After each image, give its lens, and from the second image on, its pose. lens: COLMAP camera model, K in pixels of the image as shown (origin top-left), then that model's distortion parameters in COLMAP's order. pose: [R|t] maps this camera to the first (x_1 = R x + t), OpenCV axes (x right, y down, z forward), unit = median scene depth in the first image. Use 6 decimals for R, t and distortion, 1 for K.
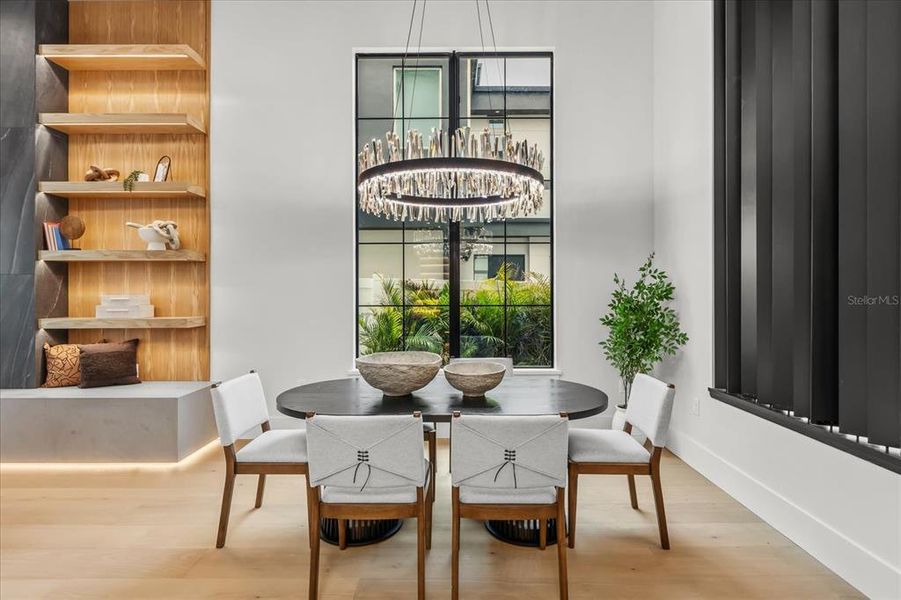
lens RADIAL K [[441.0, 0, 471.3], [0, 441.0, 290.7], [0, 0, 1]] dist [0.002565, -0.002683]
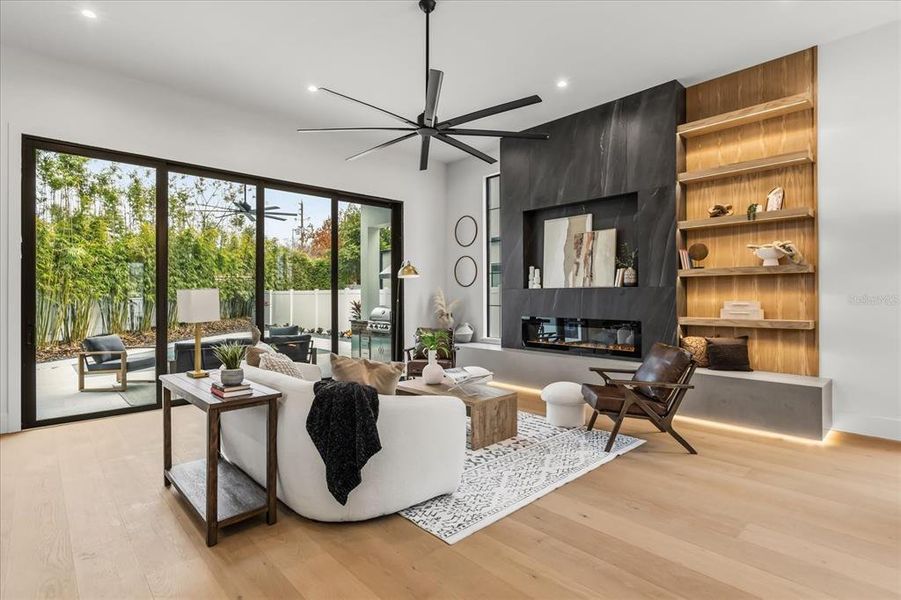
lens RADIAL K [[441.0, 0, 453.1], [0, 441.0, 293.9], [0, 0, 1]] dist [0.002565, -0.002683]
pose [[0.690739, -0.003765, -0.723094, -0.422756], [0.001177, 0.999991, -0.004083, -0.007198], [0.723103, 0.001969, 0.690737, -0.484869]]
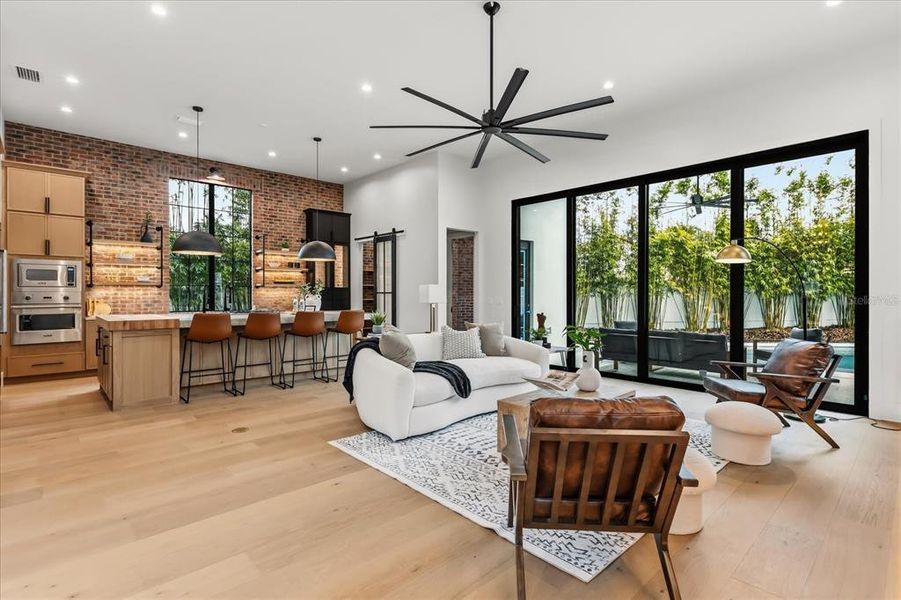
lens RADIAL K [[441.0, 0, 460.1], [0, 441.0, 294.6], [0, 0, 1]] dist [0.002565, -0.002683]
pose [[-0.724909, 0.001481, -0.688843, -0.409260], [-0.001329, 0.999993, 0.003549, 0.006502], [0.688844, 0.003488, -0.724902, 0.846920]]
